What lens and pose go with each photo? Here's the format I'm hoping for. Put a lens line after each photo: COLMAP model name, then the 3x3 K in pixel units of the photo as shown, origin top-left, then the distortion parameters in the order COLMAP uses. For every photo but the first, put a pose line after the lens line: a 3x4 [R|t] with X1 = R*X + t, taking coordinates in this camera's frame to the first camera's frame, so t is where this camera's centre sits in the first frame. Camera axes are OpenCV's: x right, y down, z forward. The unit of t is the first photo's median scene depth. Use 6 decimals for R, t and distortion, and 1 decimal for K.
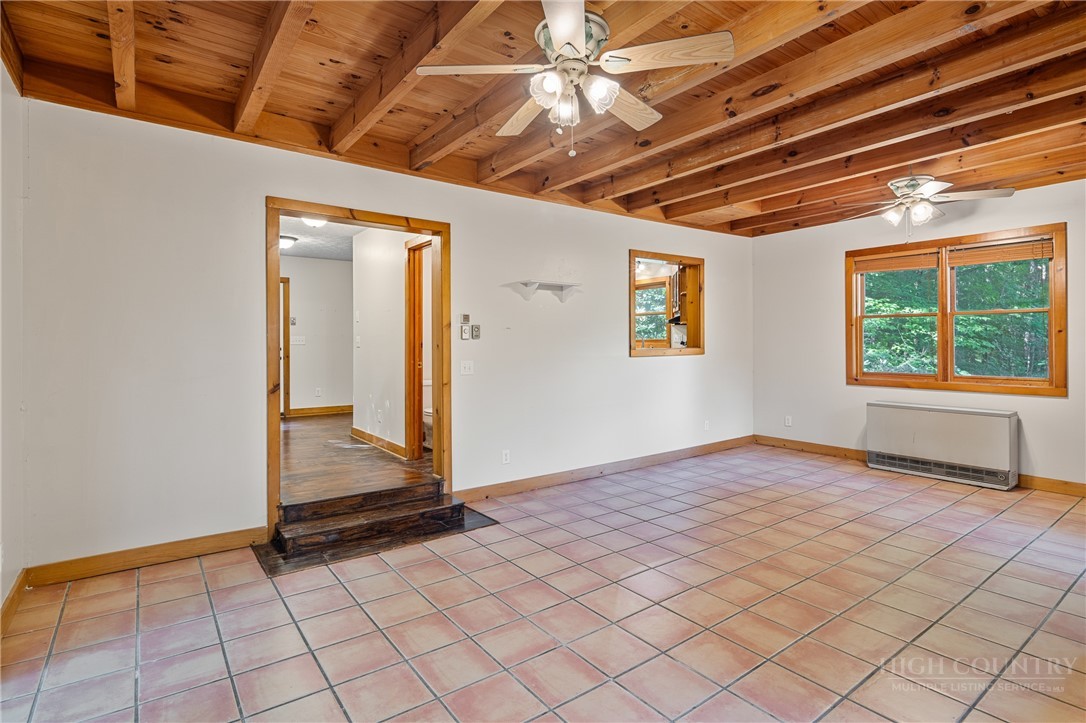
lens RADIAL K [[540.5, 0, 531.9], [0, 540.5, 344.3], [0, 0, 1]] dist [0.002561, -0.005511]
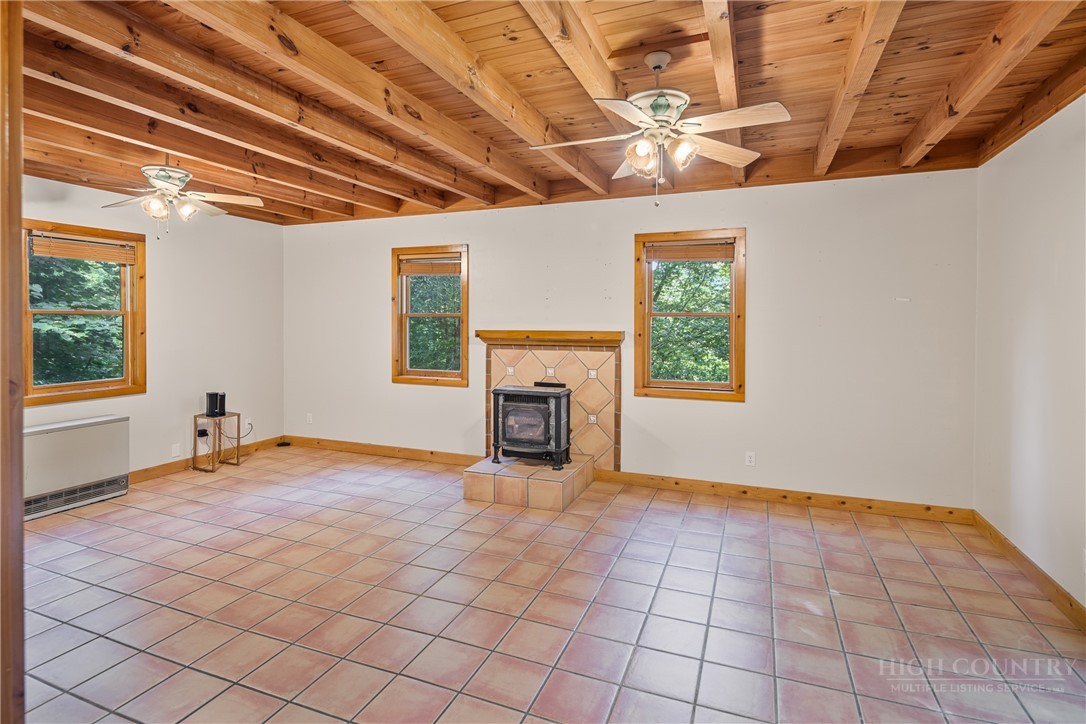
lens RADIAL K [[540.5, 0, 549.4], [0, 540.5, 329.5], [0, 0, 1]] dist [0.002561, -0.005511]
pose [[-0.549891, -0.012075, 0.835149, -0.373122], [0.001965, 0.999874, 0.015751, -0.045748], [-0.835234, 0.010302, -0.549798, 0.872256]]
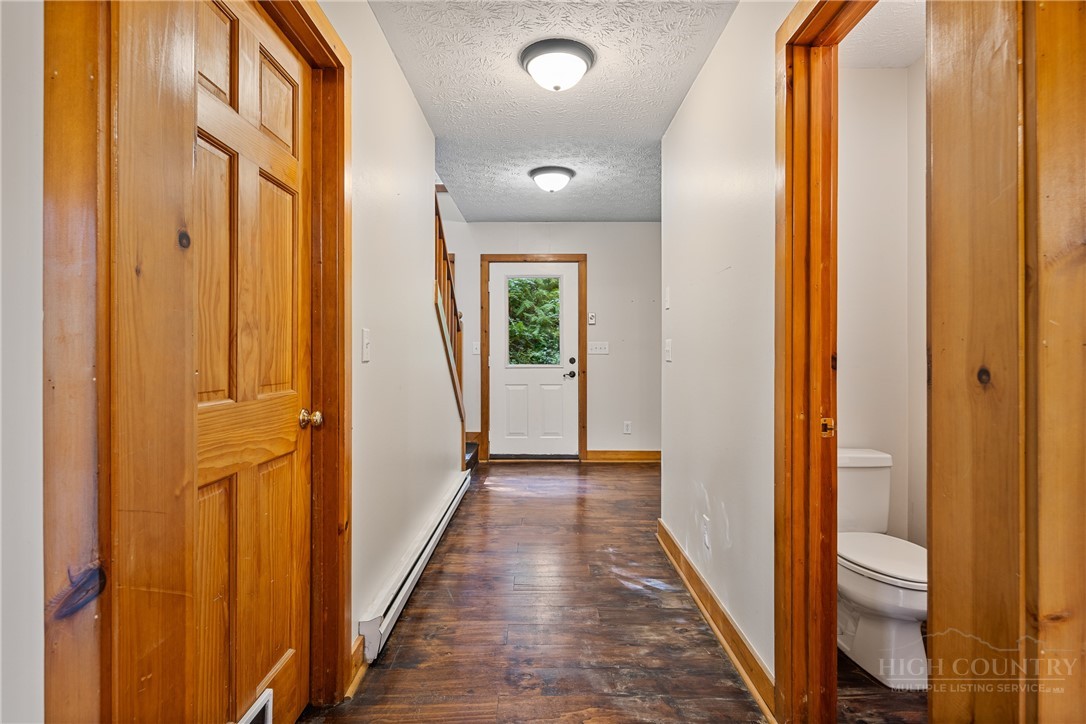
lens RADIAL K [[540.5, 0, 548.7], [0, 540.5, 344.7], [0, 0, 1]] dist [0.002561, -0.005511]
pose [[0.818615, -0.002766, -0.574336, -0.175707], [-0.005462, 0.999906, -0.012601, -0.004405], [0.574316, 0.013452, 0.818523, 0.721803]]
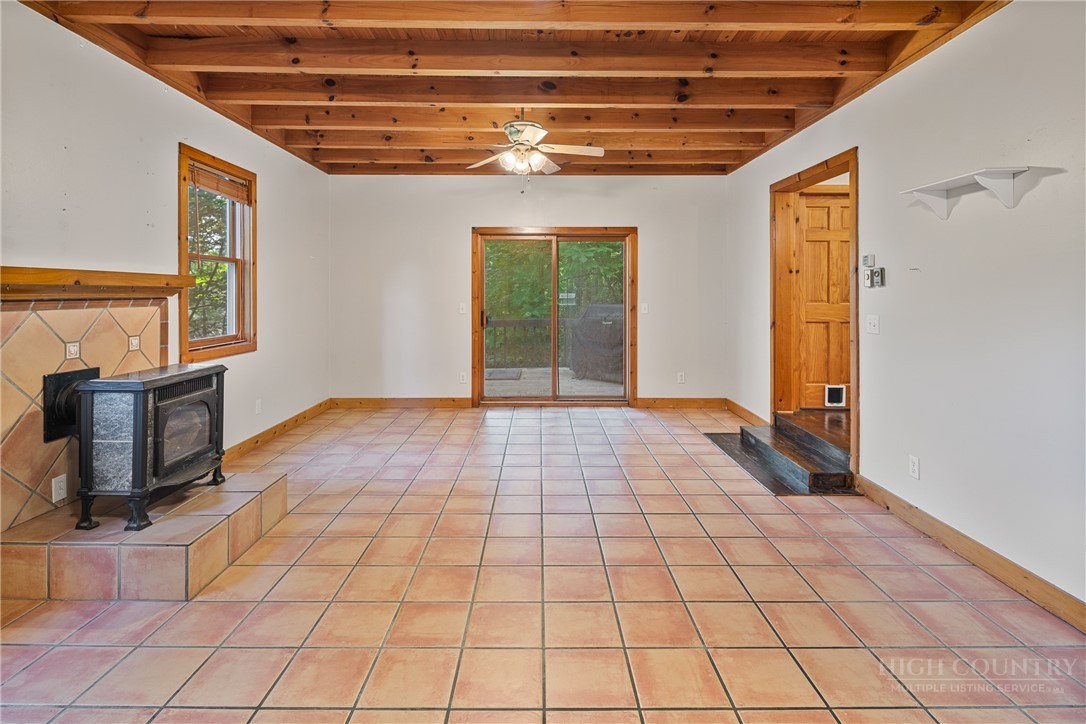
lens RADIAL K [[540.5, 0, 539.7], [0, 540.5, 292.9], [0, 0, 1]] dist [0.002561, -0.005511]
pose [[-0.584754, 0.002911, -0.811205, 0.737402], [0.000485, 0.999995, 0.003239, -0.004099], [0.811211, 0.001501, -0.584752, 1.009981]]
